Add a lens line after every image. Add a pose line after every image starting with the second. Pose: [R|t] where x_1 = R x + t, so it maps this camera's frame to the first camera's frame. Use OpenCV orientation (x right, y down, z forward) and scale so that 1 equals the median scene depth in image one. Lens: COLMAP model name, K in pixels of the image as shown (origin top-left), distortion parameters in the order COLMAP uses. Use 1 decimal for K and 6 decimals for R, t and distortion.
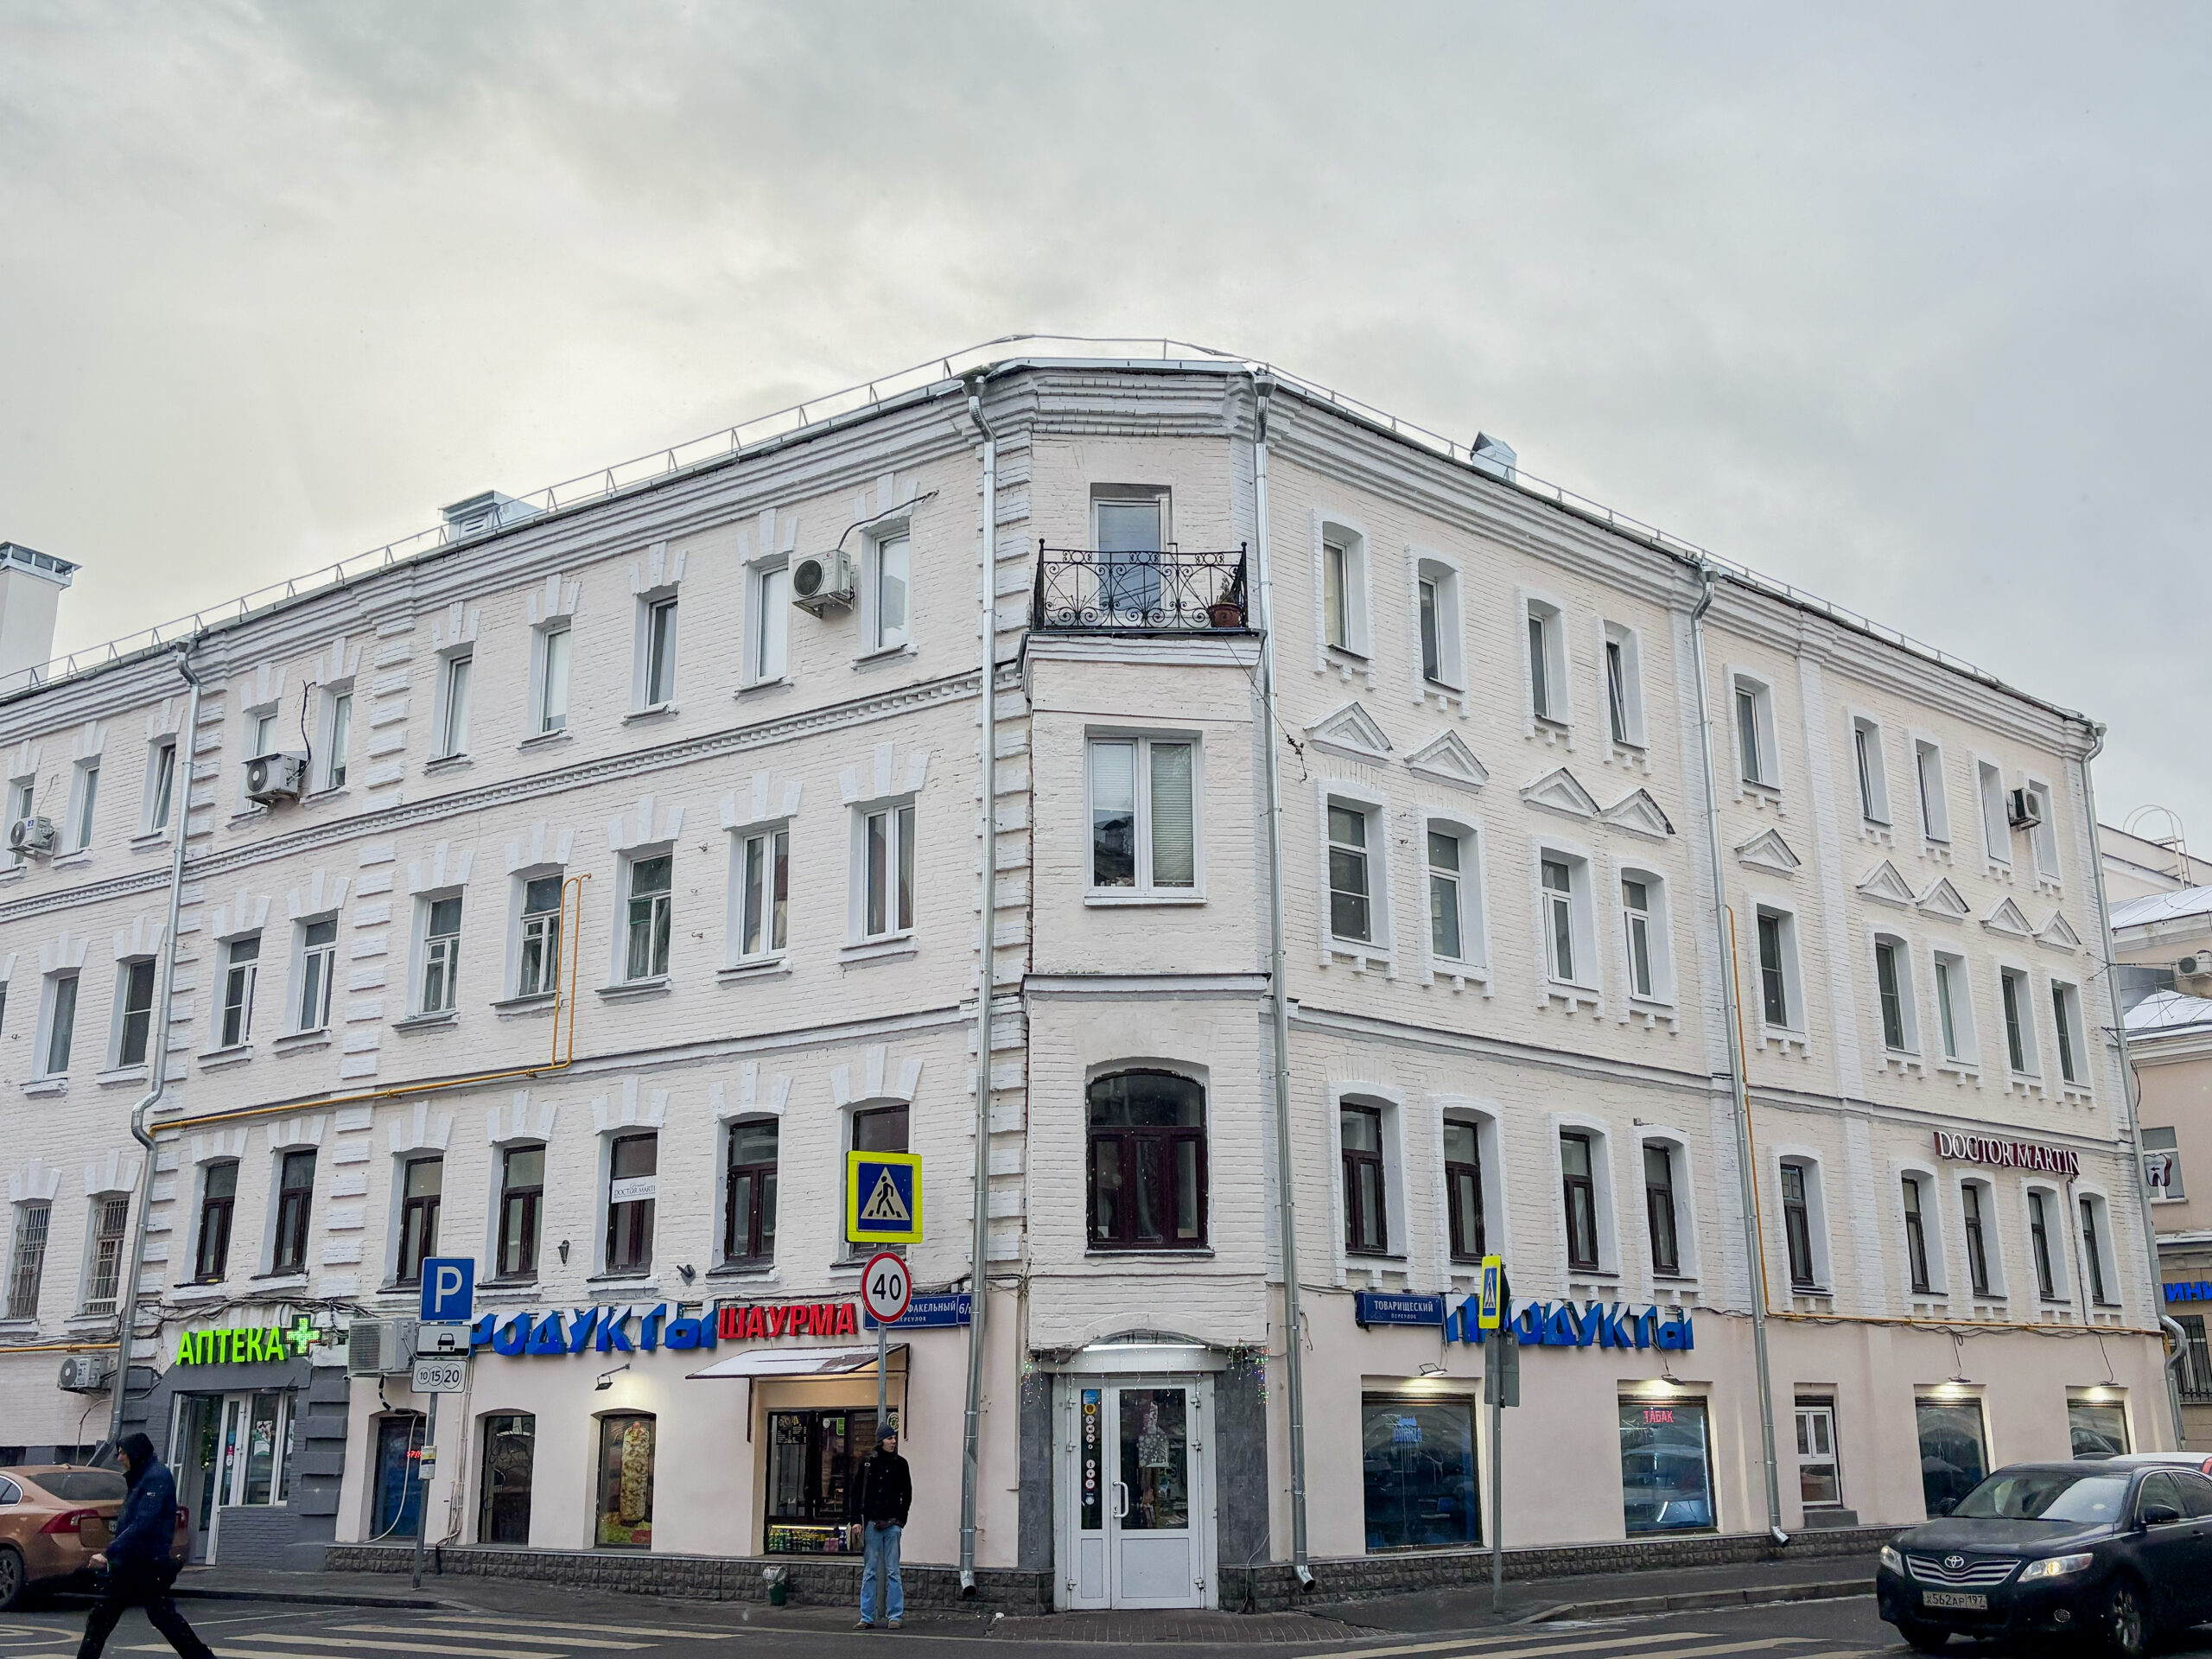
lens RADIAL K [[1967.4, 0, 1106.0], [0, 1967.4, 829.5], [0, 0, 1]] dist [0.036914, -0.011281]
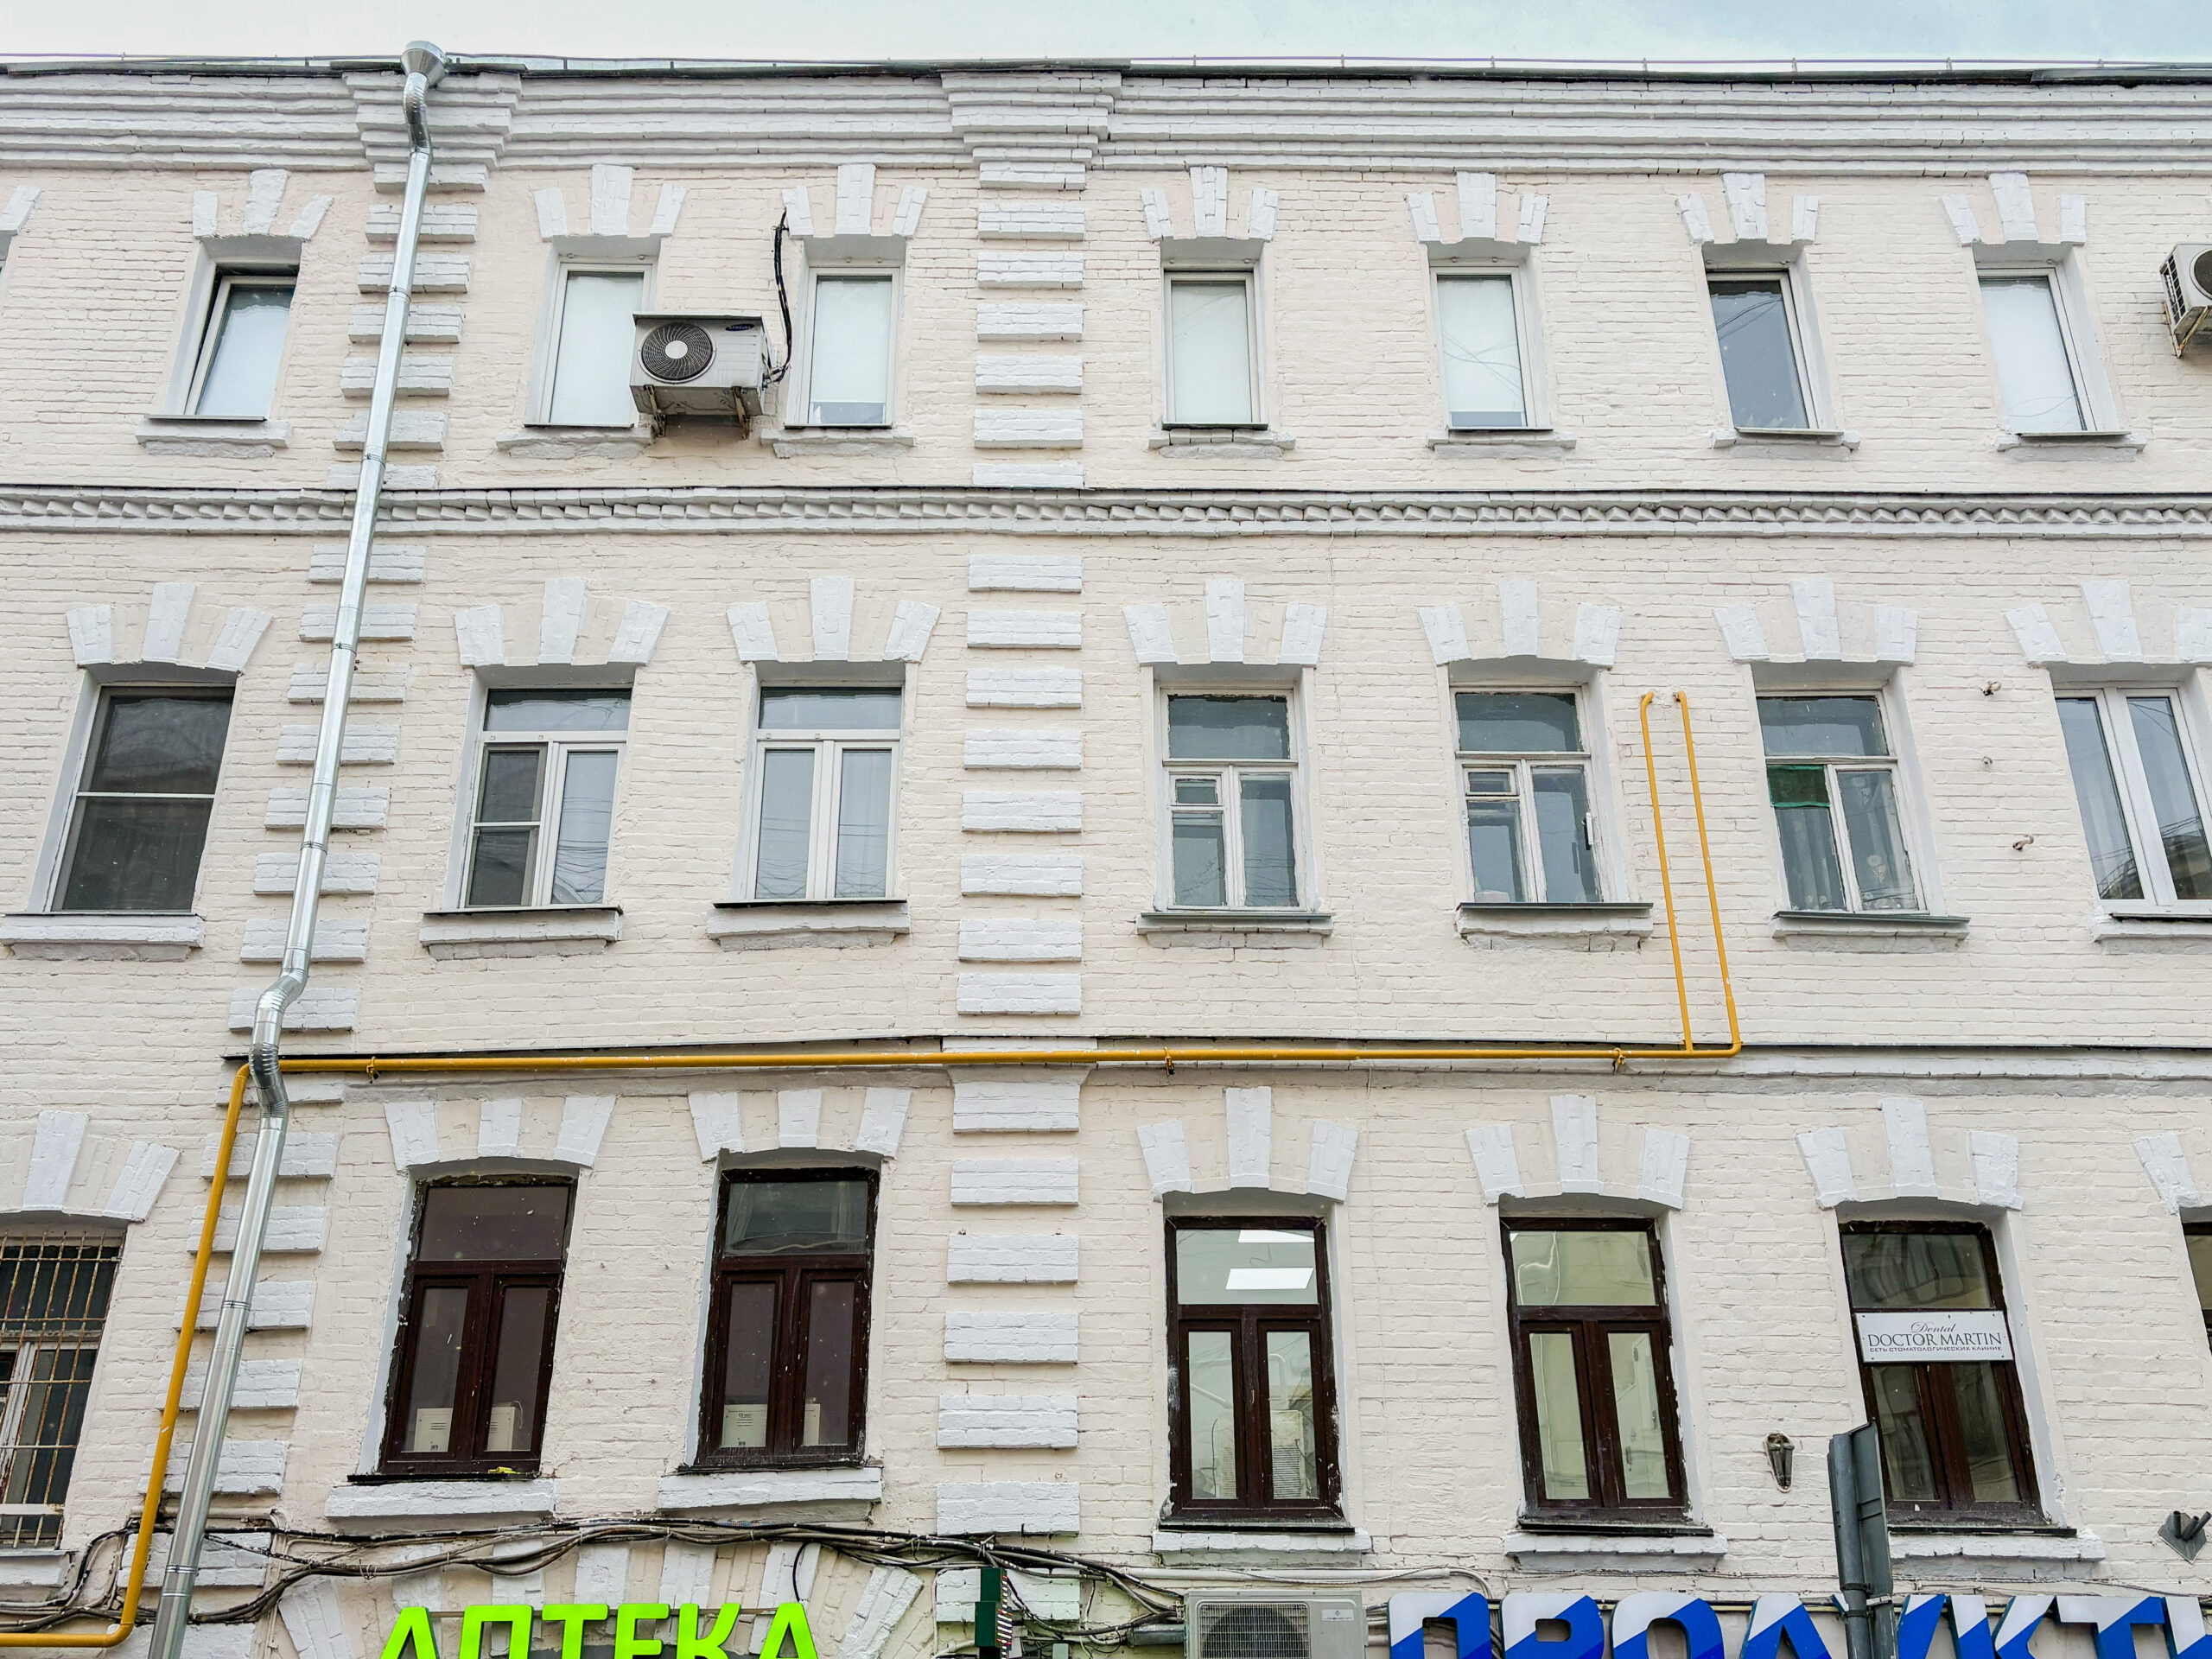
lens RADIAL K [[1967.4, 0, 1106.0], [0, 1967.4, 829.5], [0, 0, 1]] dist [0.036914, -0.011281]
pose [[0.839502, 0.244914, 0.485030, -0.588498], [-0.157440, 0.964003, -0.214268, 0.177265], [-0.520047, 0.103515, 0.847842, 0.620456]]
